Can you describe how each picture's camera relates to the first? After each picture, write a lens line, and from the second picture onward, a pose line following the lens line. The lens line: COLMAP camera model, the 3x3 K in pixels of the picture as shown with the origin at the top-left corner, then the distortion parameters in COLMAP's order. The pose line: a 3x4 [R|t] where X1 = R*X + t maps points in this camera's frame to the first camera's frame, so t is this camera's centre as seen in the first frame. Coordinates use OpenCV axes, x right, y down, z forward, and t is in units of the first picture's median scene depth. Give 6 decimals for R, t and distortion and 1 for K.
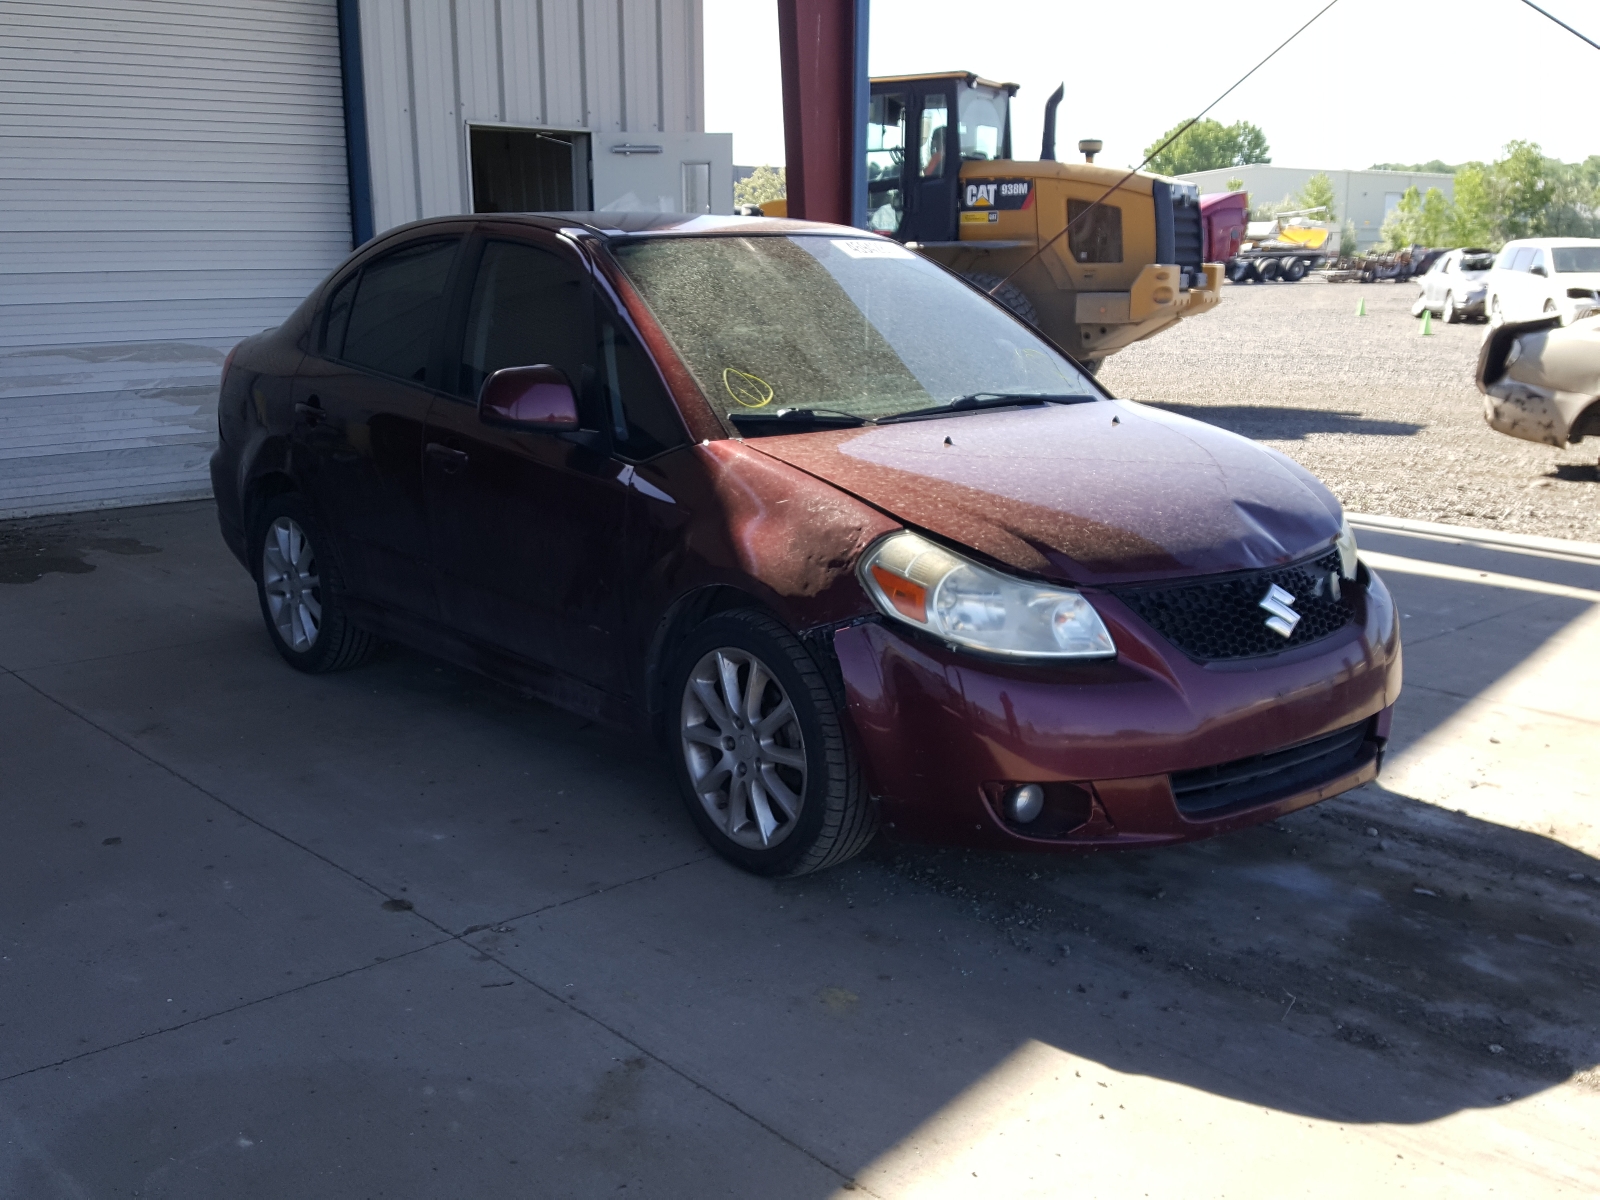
lens RADIAL K [[1648.5, 0, 800.6], [0, 1648.5, 557.0], [0, 0, 1]] dist [0.017175, 0.011863]
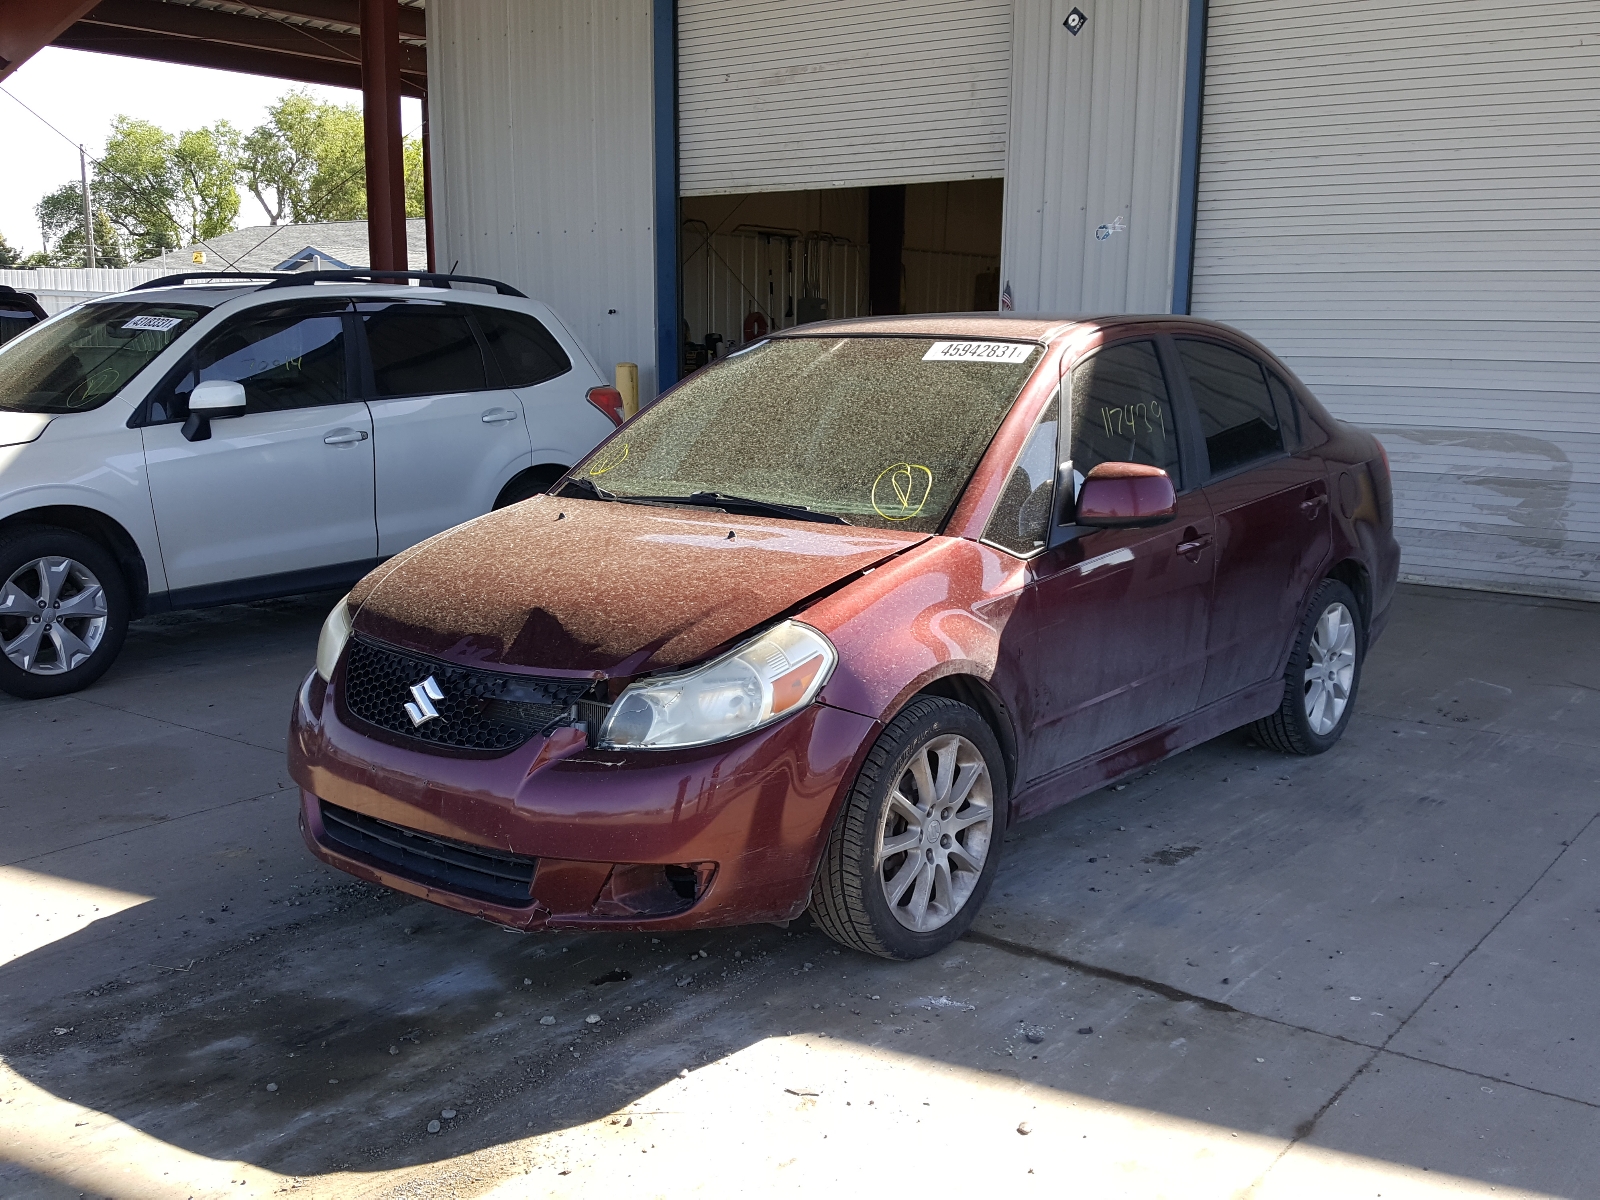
lens RADIAL K [[1633.5, 0, 794.6], [0, 1633.5, 598.5], [0, 0, 1]] dist [0.205570, -0.544074]
pose [[0.202714, 0.172180, -0.963982, 0.521461], [-0.194484, 0.971889, 0.132695, -0.083660], [0.959731, 0.160580, 0.230502, 0.382215]]
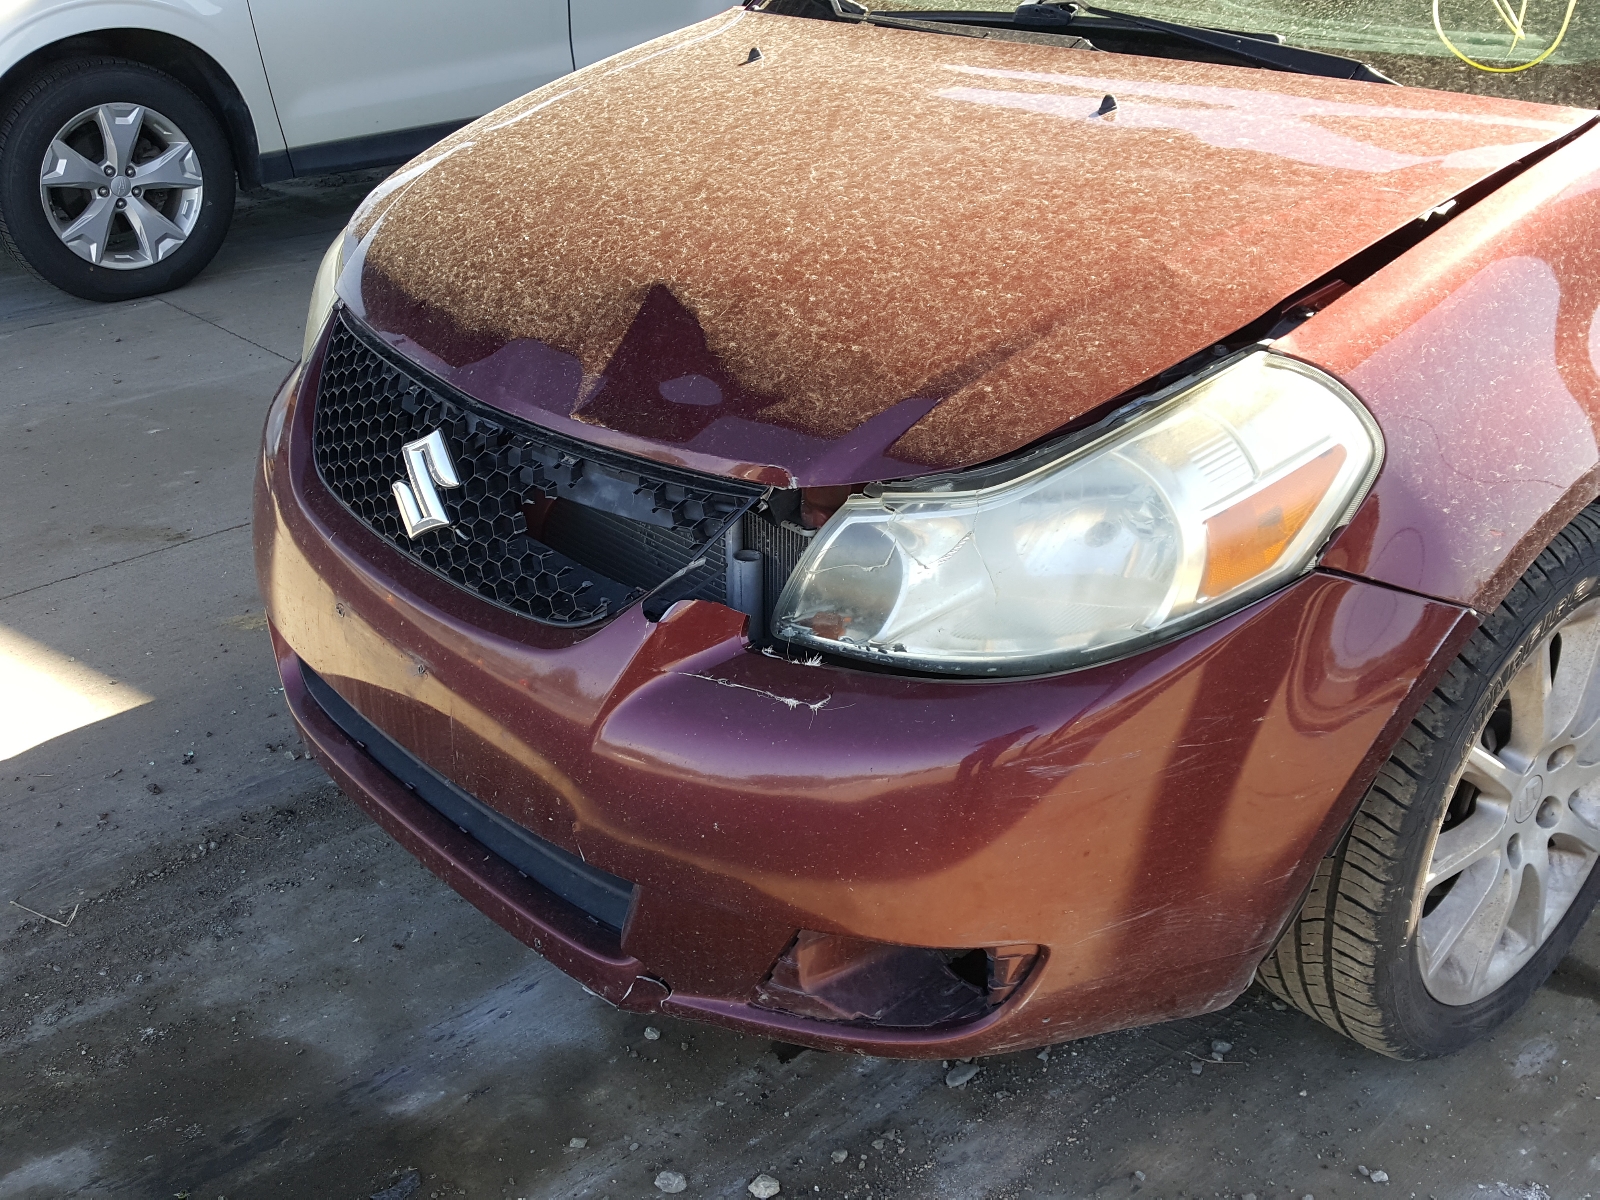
lens RADIAL K [[1633.5, 0, 794.6], [0, 1633.5, 598.5], [0, 0, 1]] dist [0.205570, -0.544074]
pose [[0.022579, 0.438221, -0.898583, 0.292181], [-0.175538, 0.886587, 0.427960, -0.064464], [0.984214, 0.148073, 0.096943, 0.417892]]
